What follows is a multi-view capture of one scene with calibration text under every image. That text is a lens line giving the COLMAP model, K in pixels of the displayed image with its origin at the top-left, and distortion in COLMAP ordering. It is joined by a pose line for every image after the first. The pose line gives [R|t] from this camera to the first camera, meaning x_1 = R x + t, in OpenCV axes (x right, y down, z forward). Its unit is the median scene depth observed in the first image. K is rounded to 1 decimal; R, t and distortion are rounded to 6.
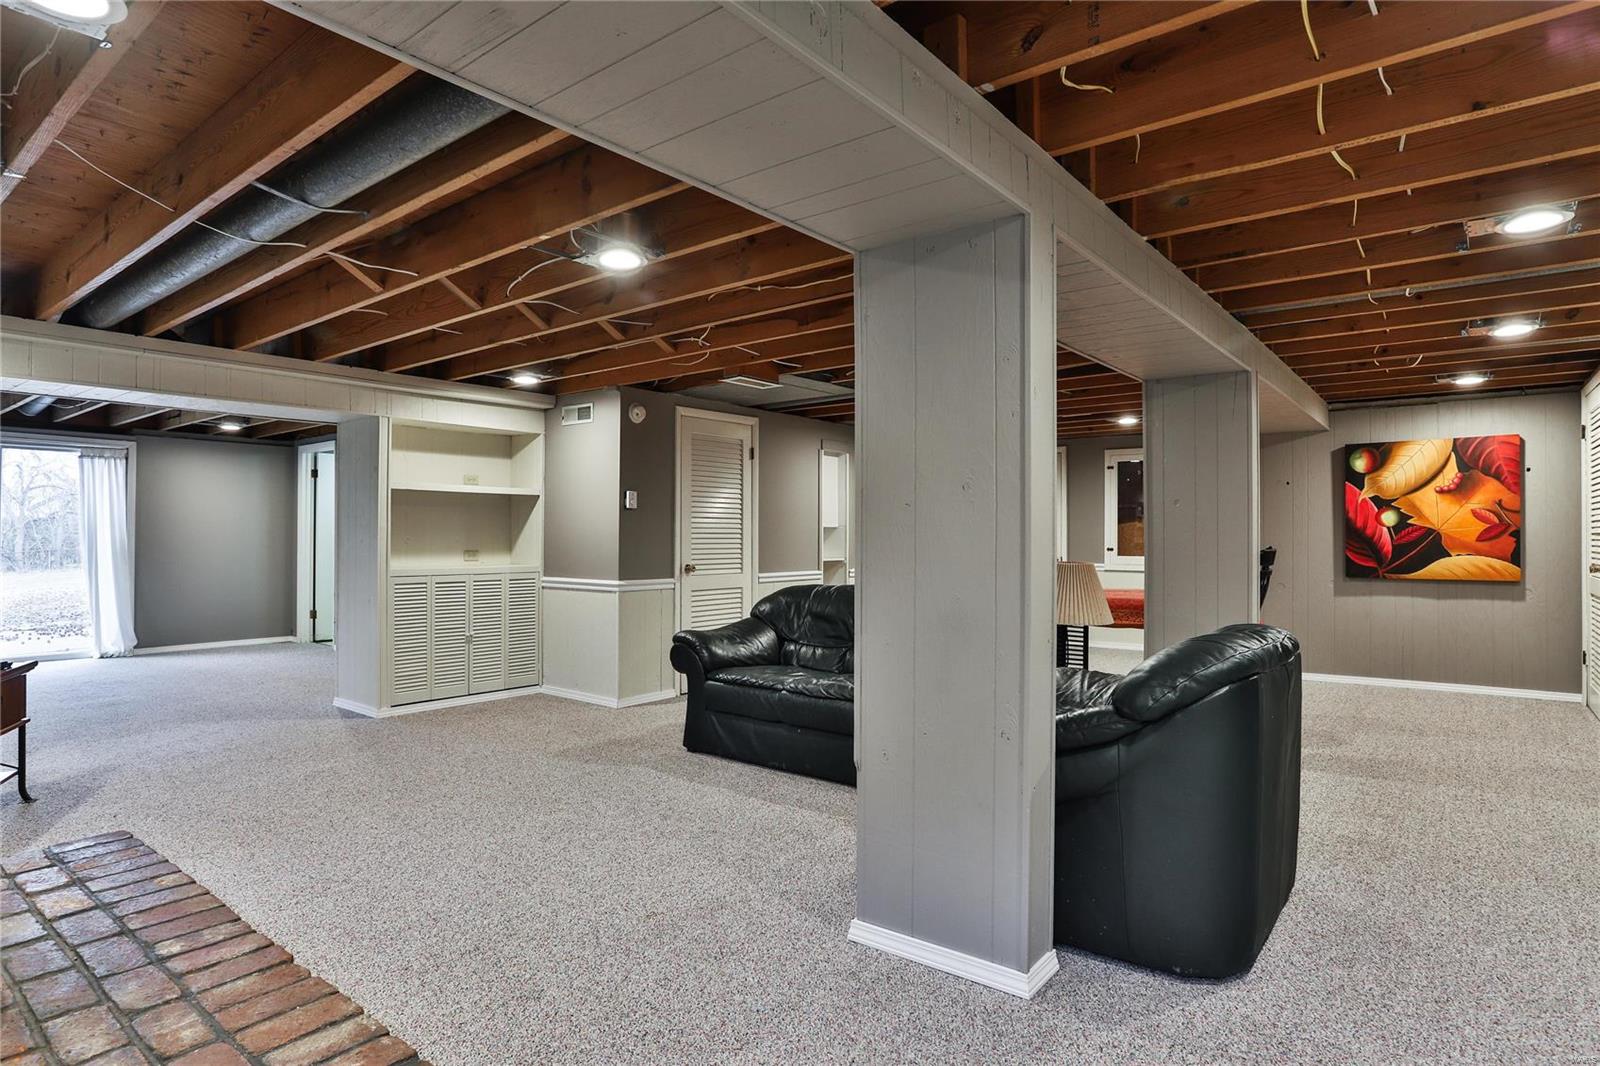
lens RADIAL K [[862.5, 0, 798.1], [0, 862.5, 532.9], [0, 0, 1]] dist [-0.027528, 0.000550]
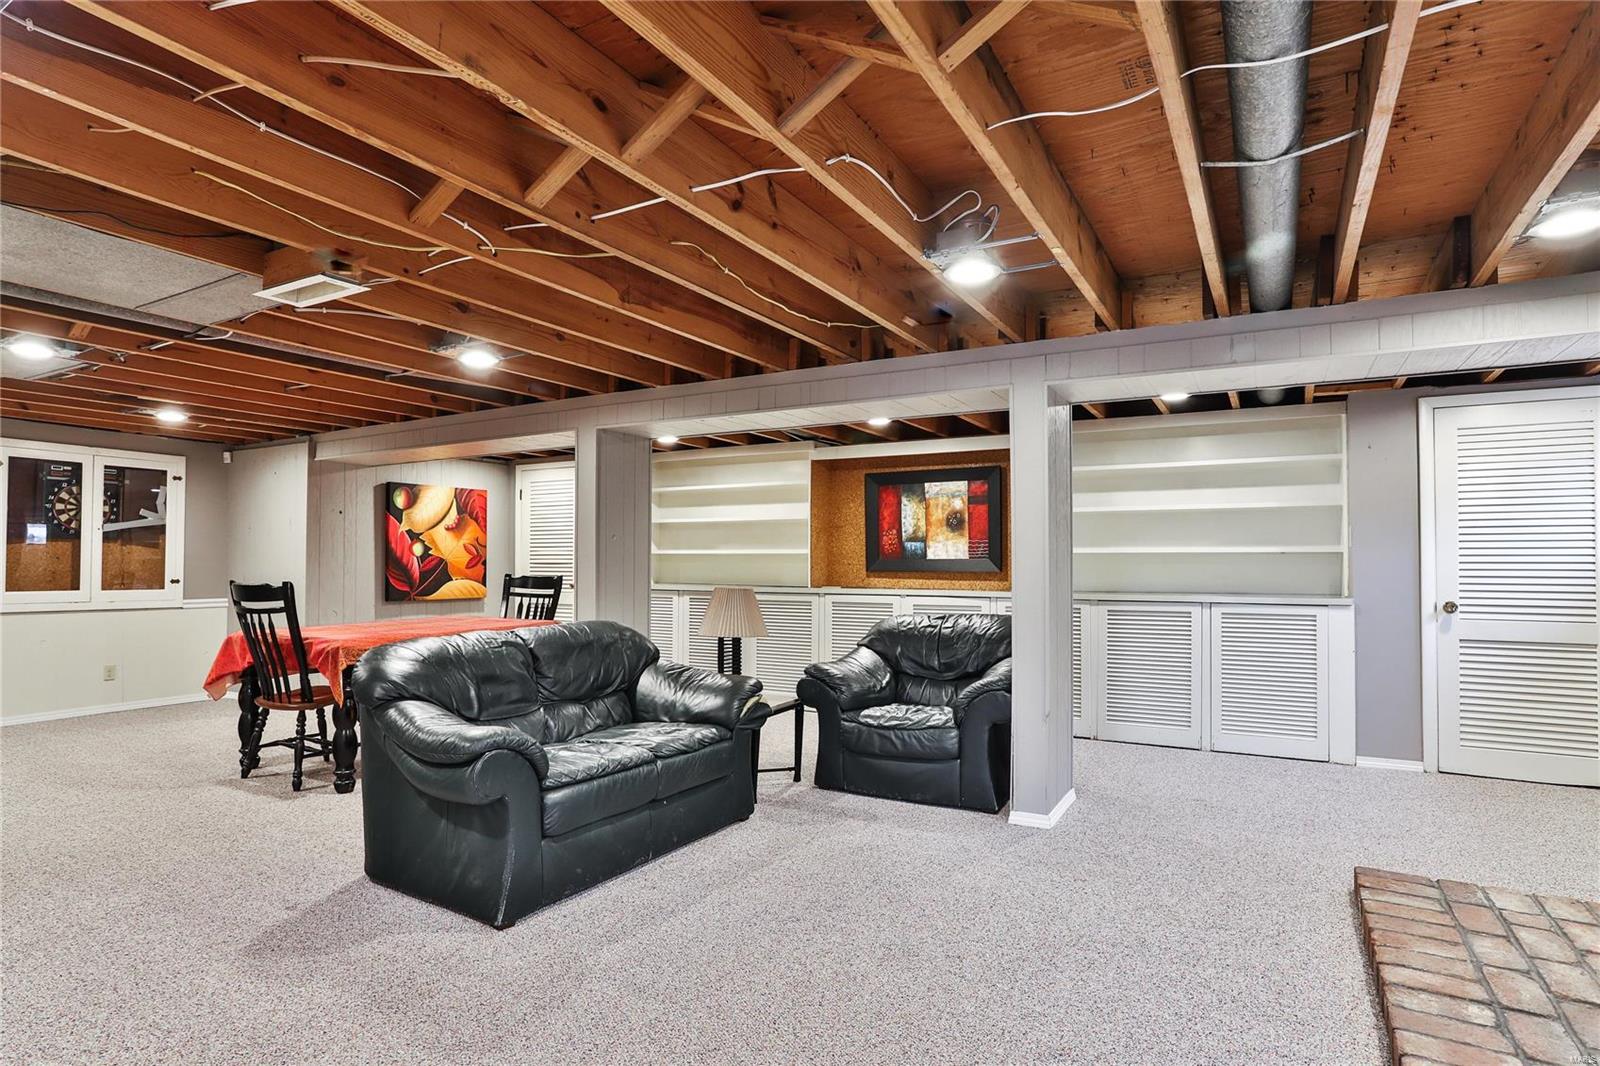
lens RADIAL K [[862.5, 0, 788.5], [0, 862.5, 547.6], [0, 0, 1]] dist [-0.027528, 0.000550]
pose [[-0.156805, 0.021114, 0.987404, -0.578415], [-0.004252, 0.999748, -0.022053, 0.004942], [-0.987620, -0.007656, -0.156675, 0.710107]]
